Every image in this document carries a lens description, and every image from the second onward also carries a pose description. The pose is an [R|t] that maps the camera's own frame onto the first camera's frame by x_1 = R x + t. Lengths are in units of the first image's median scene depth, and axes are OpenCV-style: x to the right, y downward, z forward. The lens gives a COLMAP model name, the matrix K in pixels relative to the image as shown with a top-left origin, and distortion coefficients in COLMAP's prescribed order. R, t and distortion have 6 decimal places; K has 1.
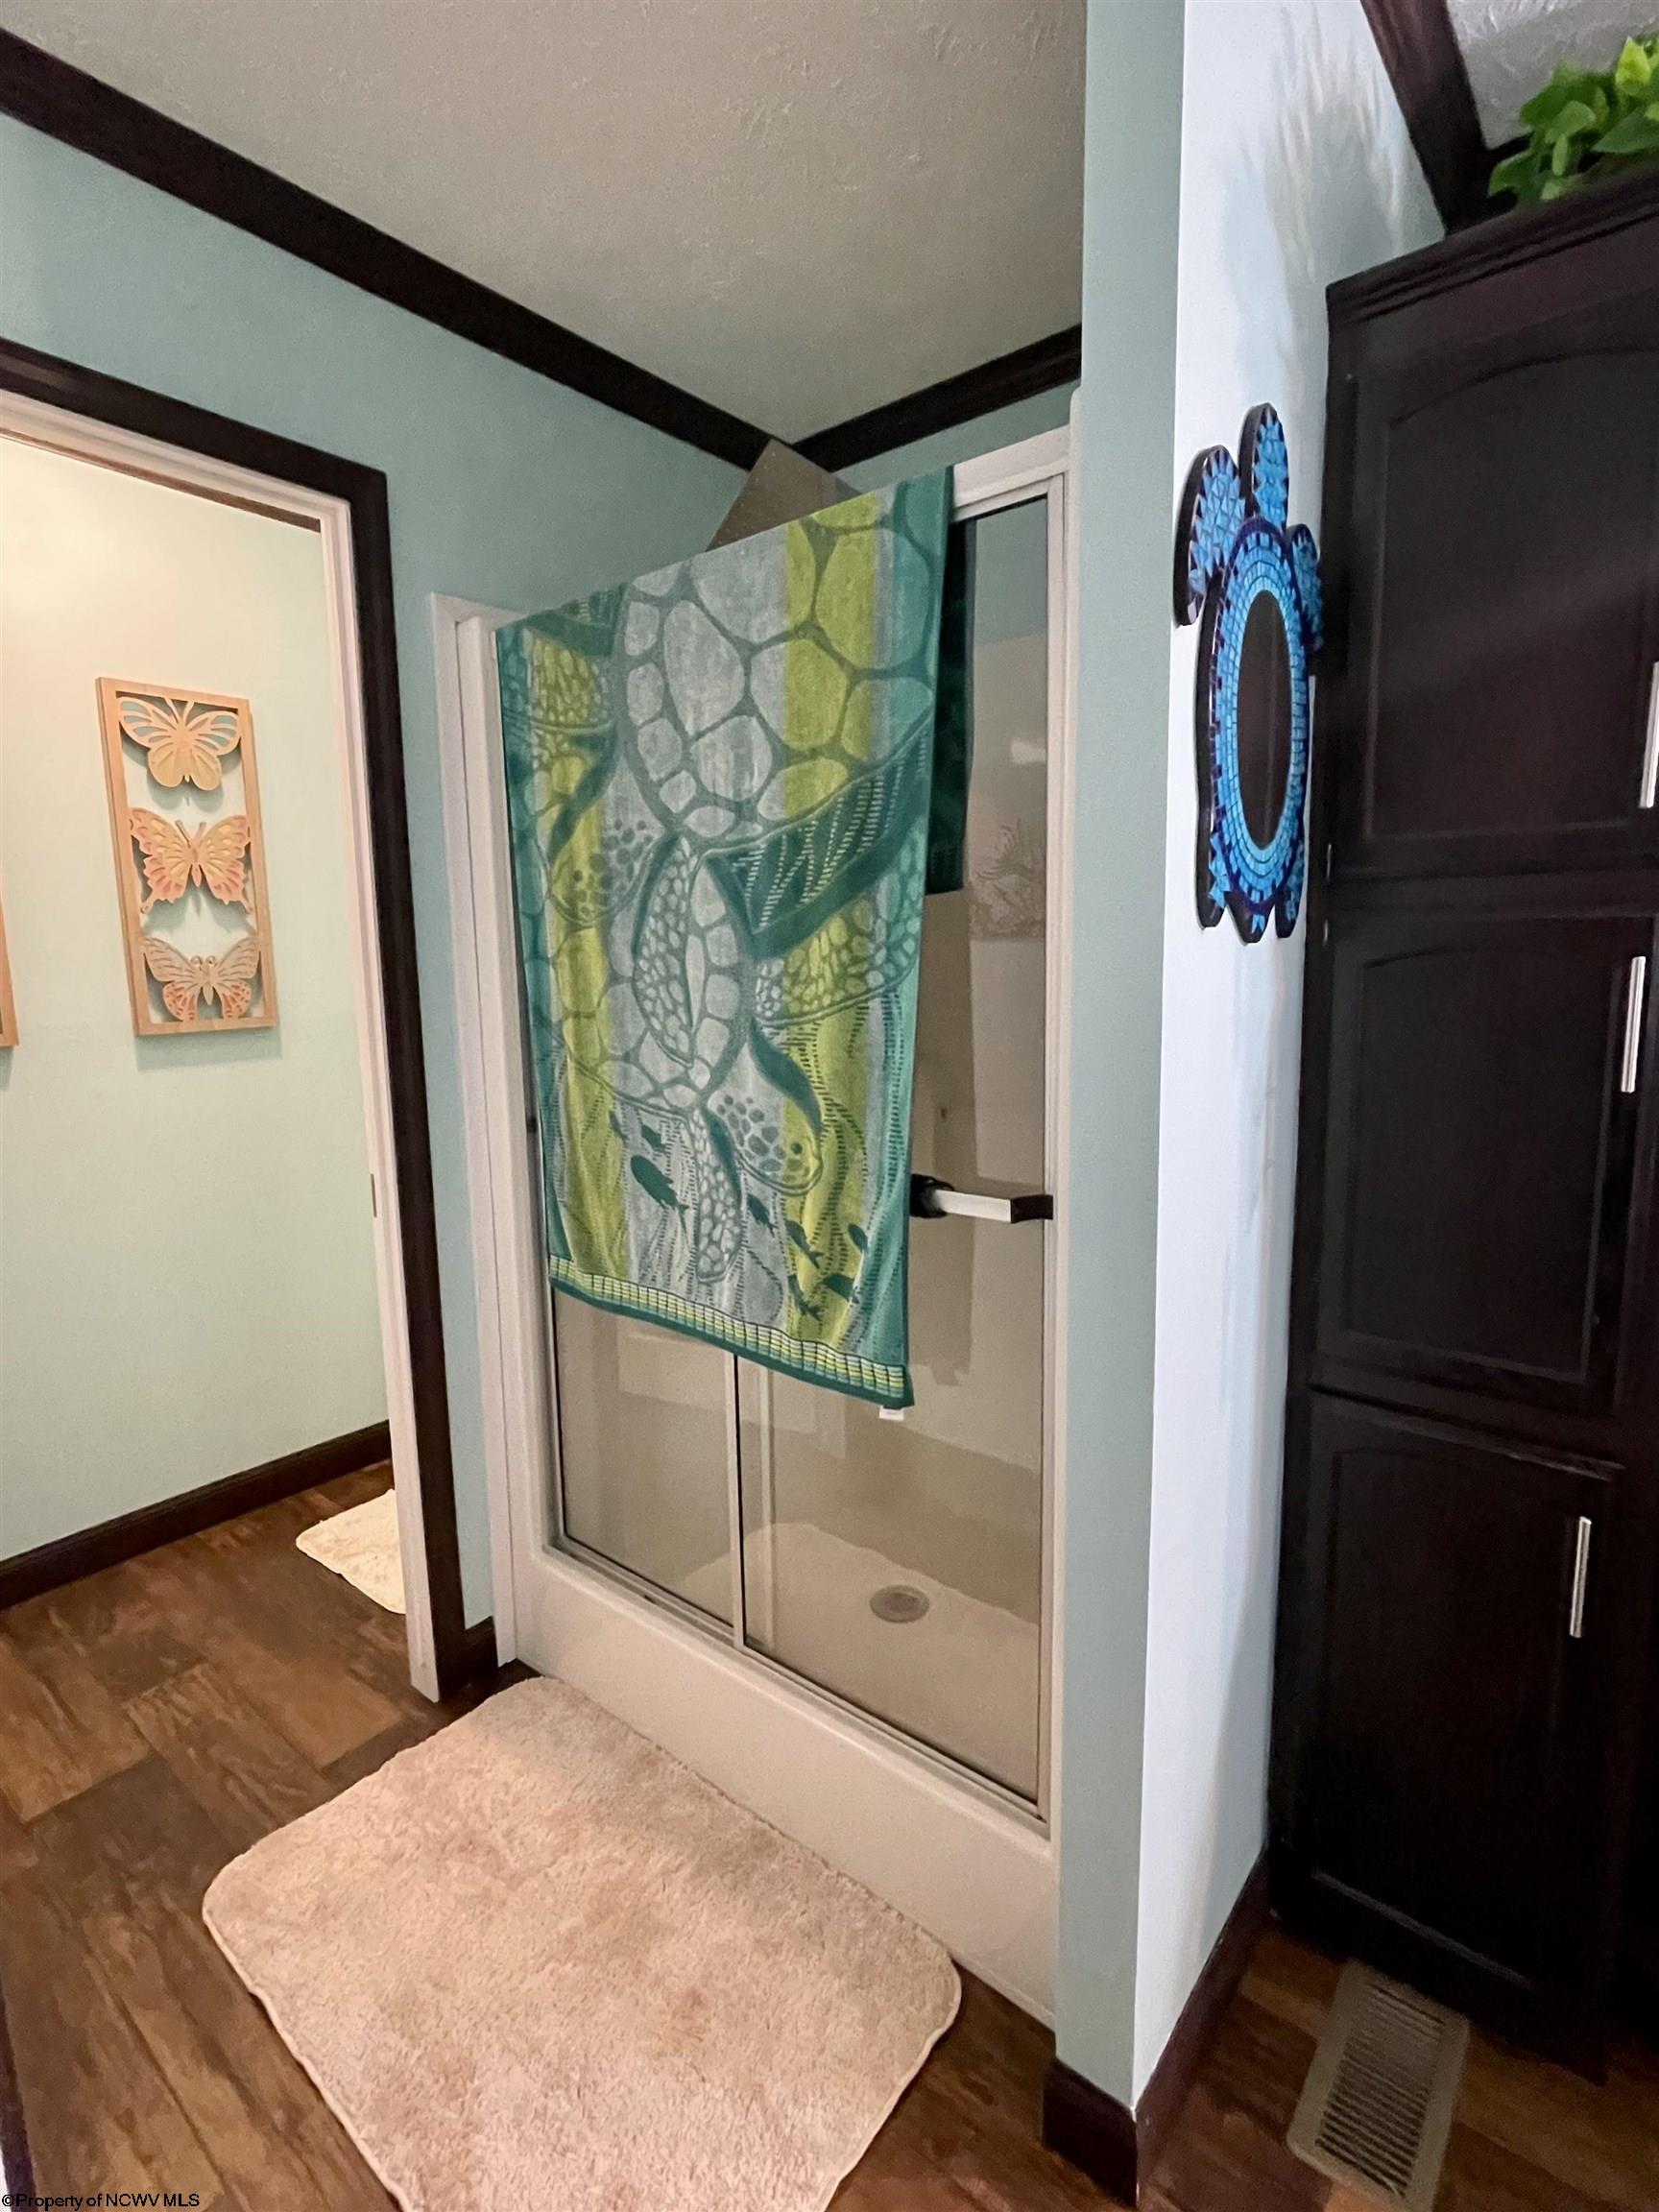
lens RADIAL K [[1049.7, 0, 824.9], [0, 1049.7, 1101.3], [0, 0, 1]] dist [-0.000386, 0.002825]
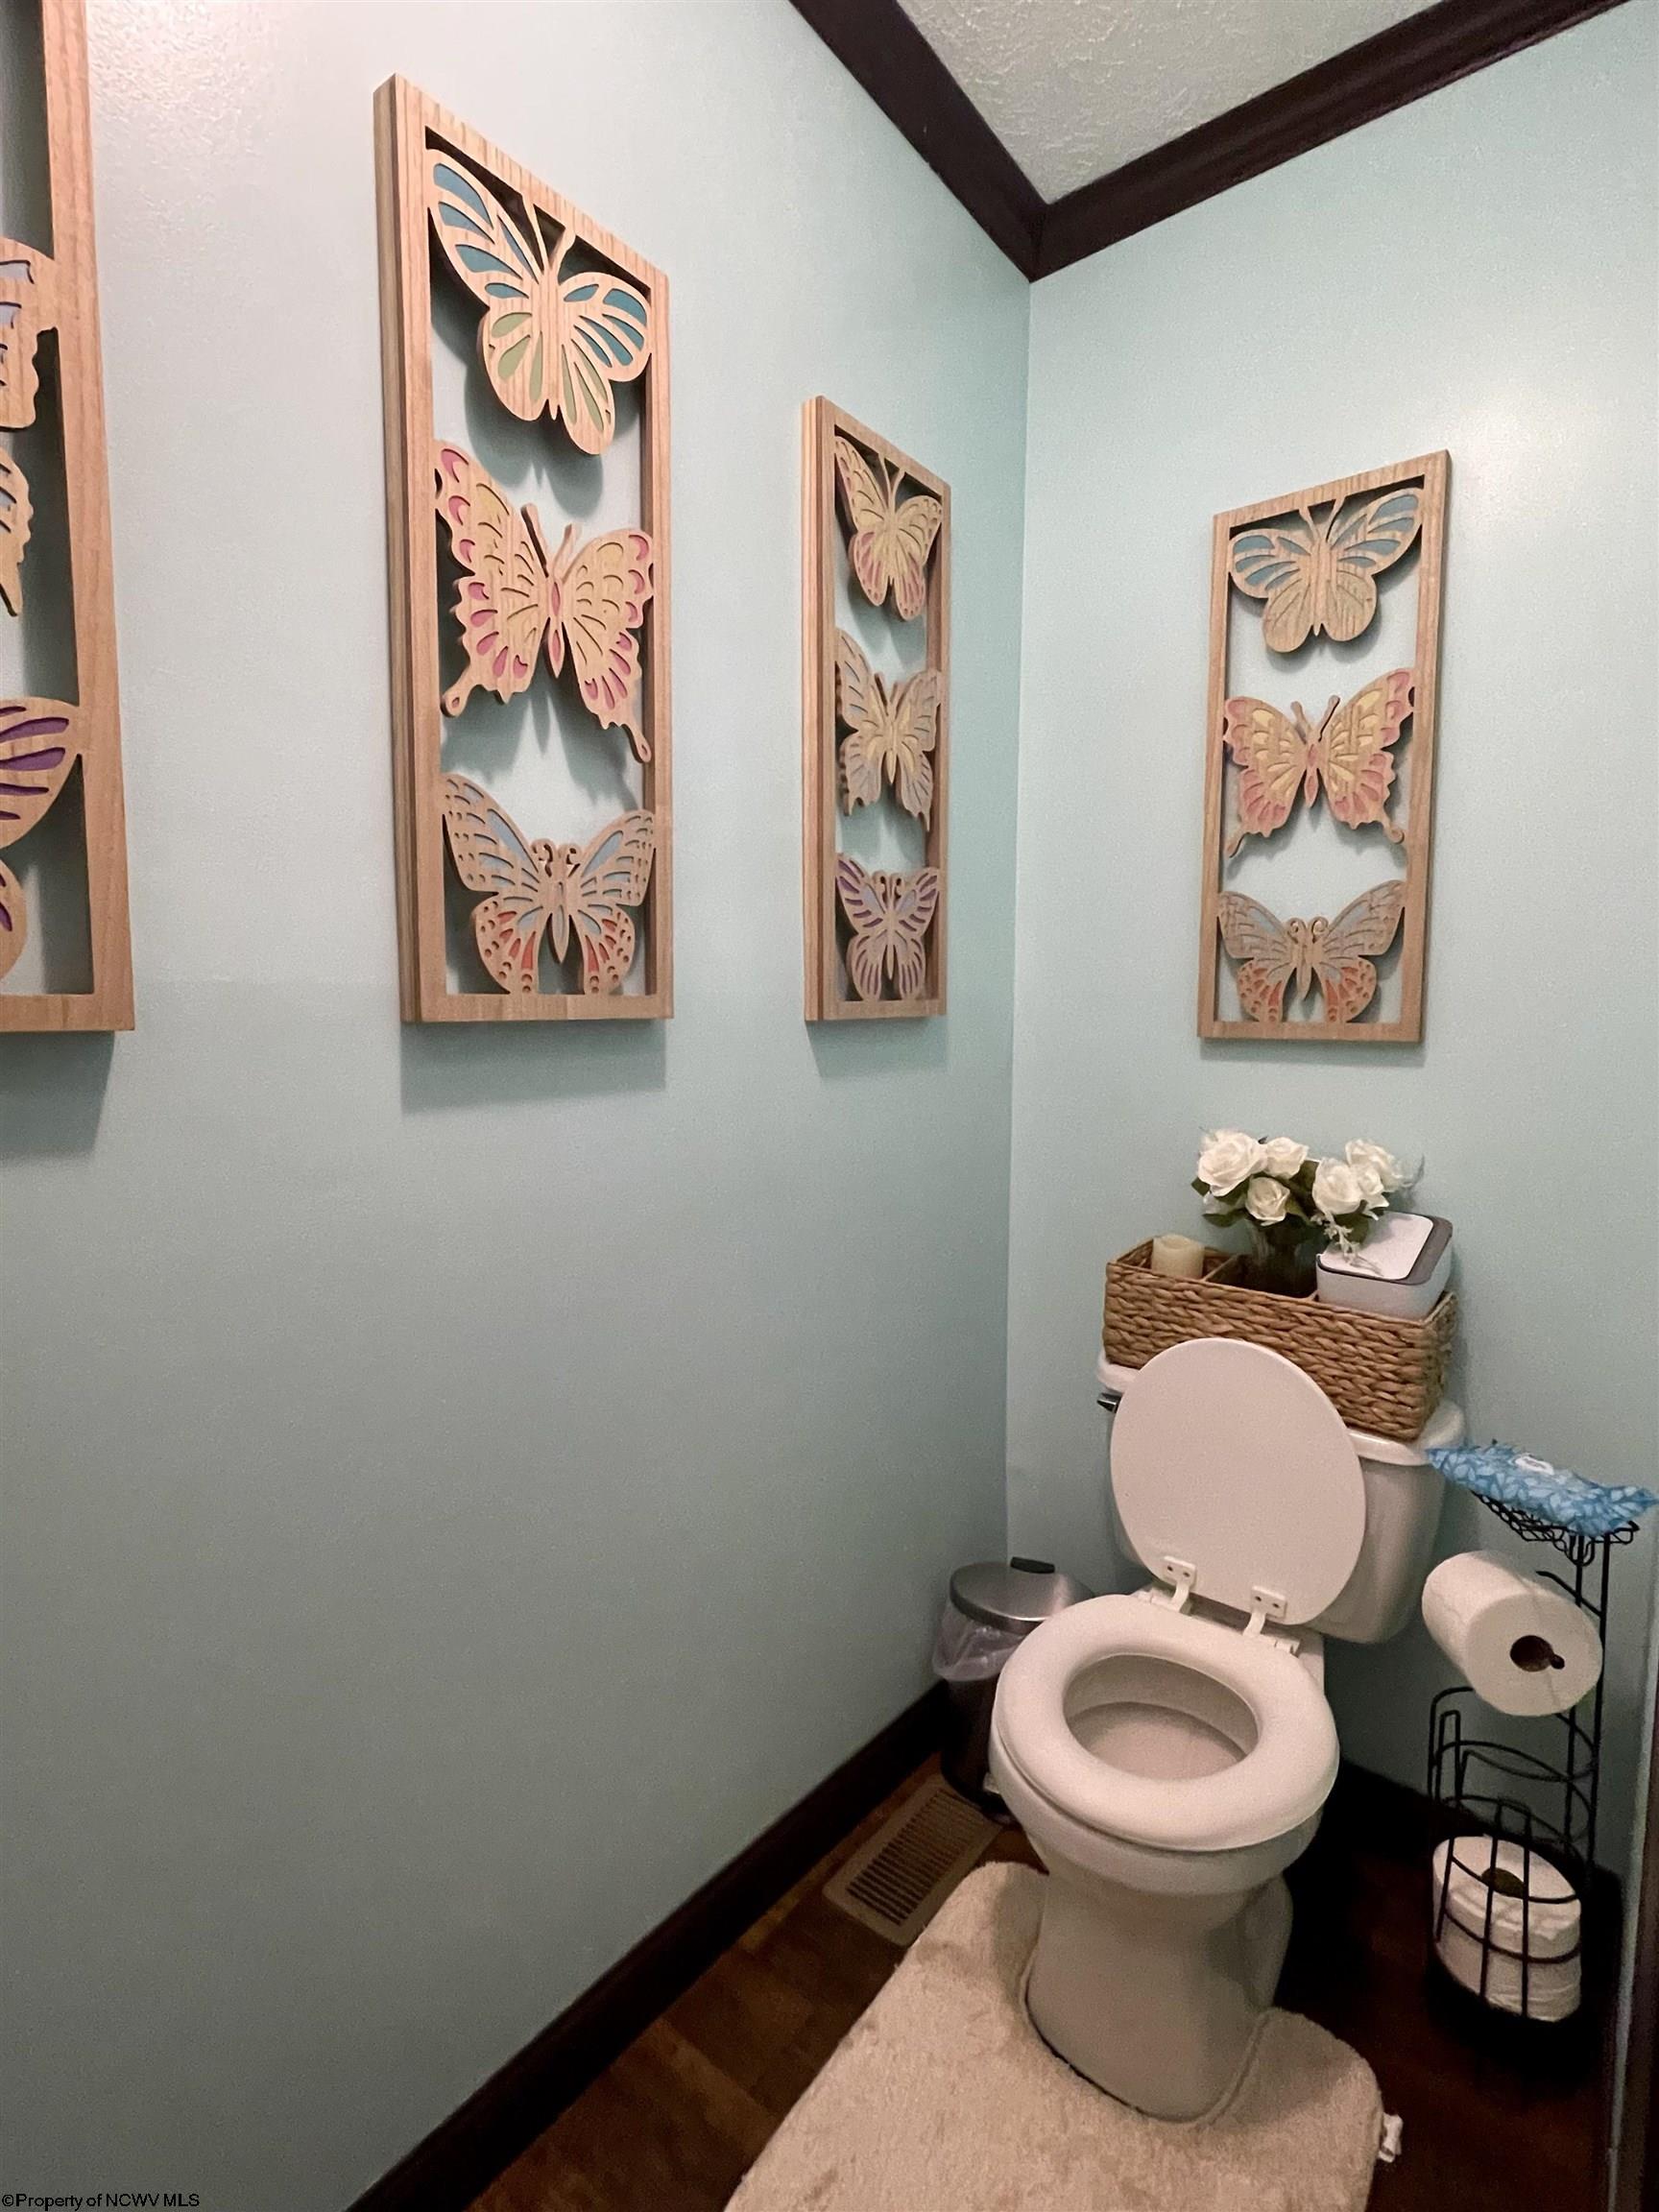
lens RADIAL K [[1049.7, 0, 833.4], [0, 1049.7, 1104.2], [0, 0, 1]] dist [-0.000386, 0.002825]
pose [[0.999547, 0.024409, 0.017633, -0.491228], [-0.023495, 0.998458, -0.050294, -0.015445], [-0.018833, 0.049856, 0.998579, 0.590121]]
